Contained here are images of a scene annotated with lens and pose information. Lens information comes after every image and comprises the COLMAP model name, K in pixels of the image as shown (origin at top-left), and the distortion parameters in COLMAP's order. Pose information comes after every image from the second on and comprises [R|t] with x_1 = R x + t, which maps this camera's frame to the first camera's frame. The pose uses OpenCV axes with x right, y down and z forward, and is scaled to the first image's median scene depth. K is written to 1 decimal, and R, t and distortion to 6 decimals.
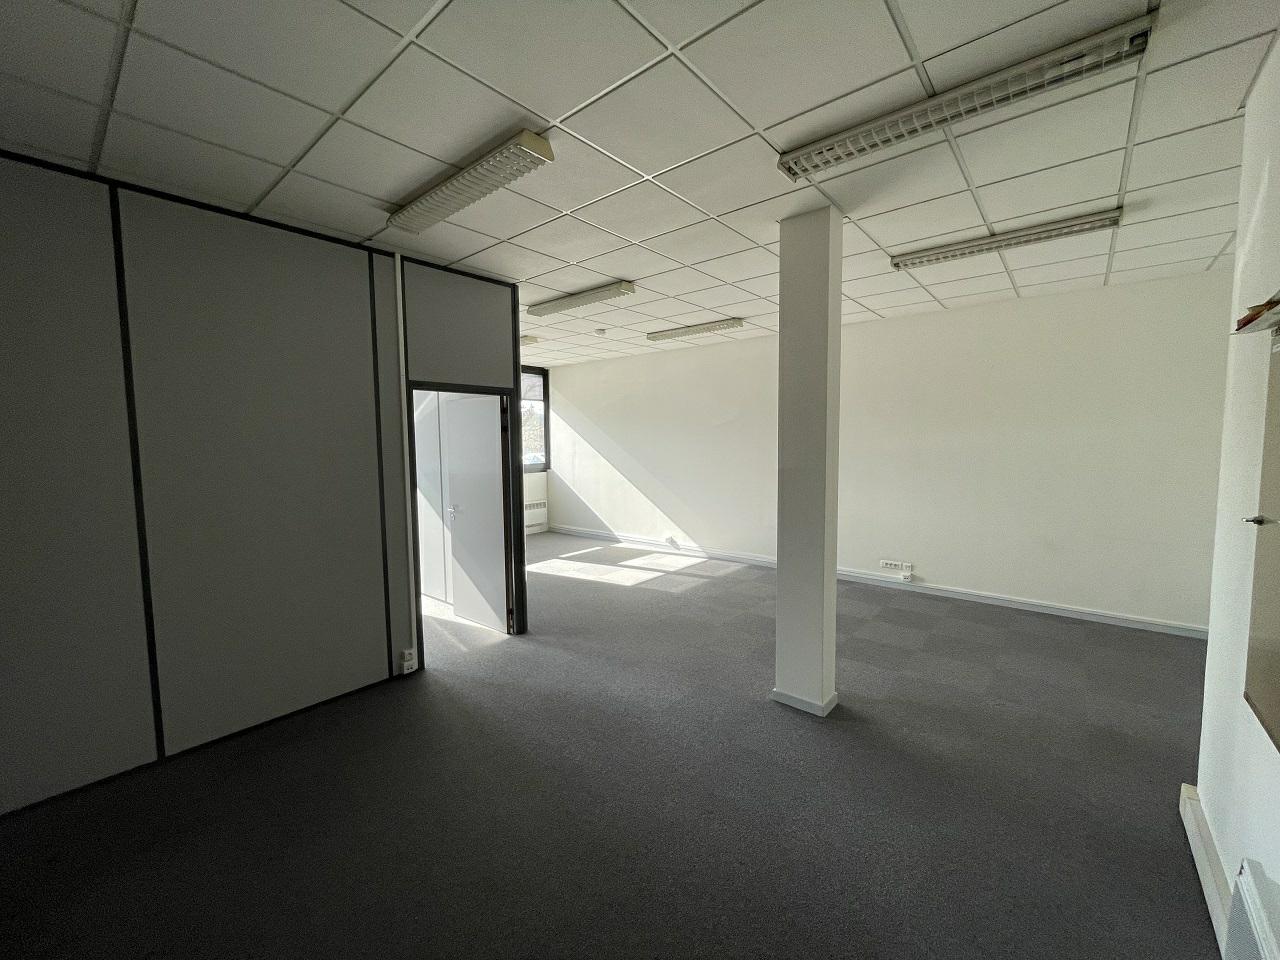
lens RADIAL K [[517.9, 0, 639.4], [0, 517.9, 481.4], [0, 0, 1]] dist [-0.002518, -0.000132]
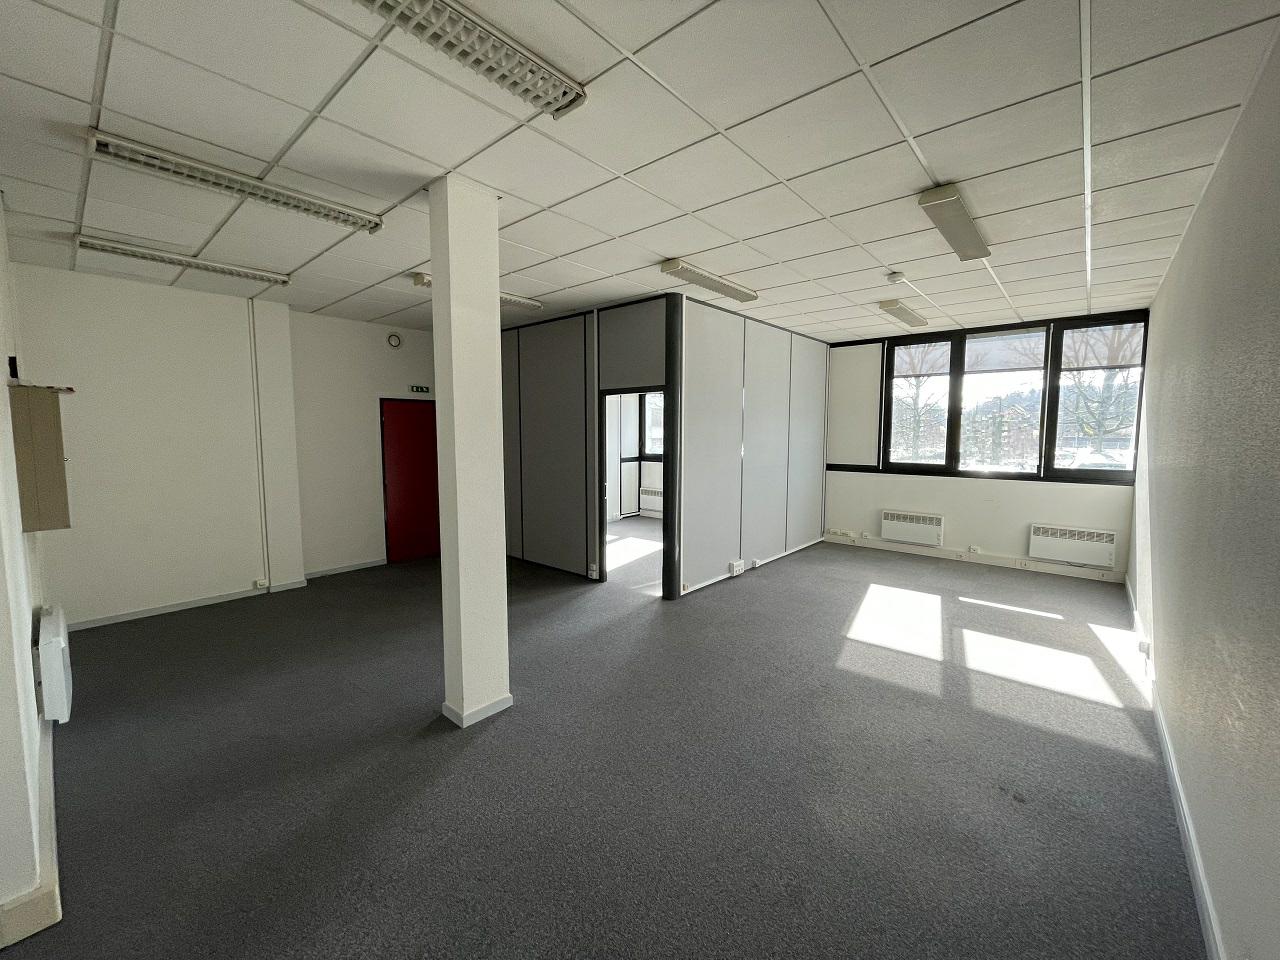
lens RADIAL K [[517.9, 0, 642.7], [0, 517.9, 476.3], [0, 0, 1]] dist [-0.002518, -0.000132]
pose [[-0.013807, 0.094262, -0.995452, 0.779595], [-0.081934, 0.992092, 0.095081, -0.070417], [0.996542, 0.082874, -0.005975, 0.825394]]
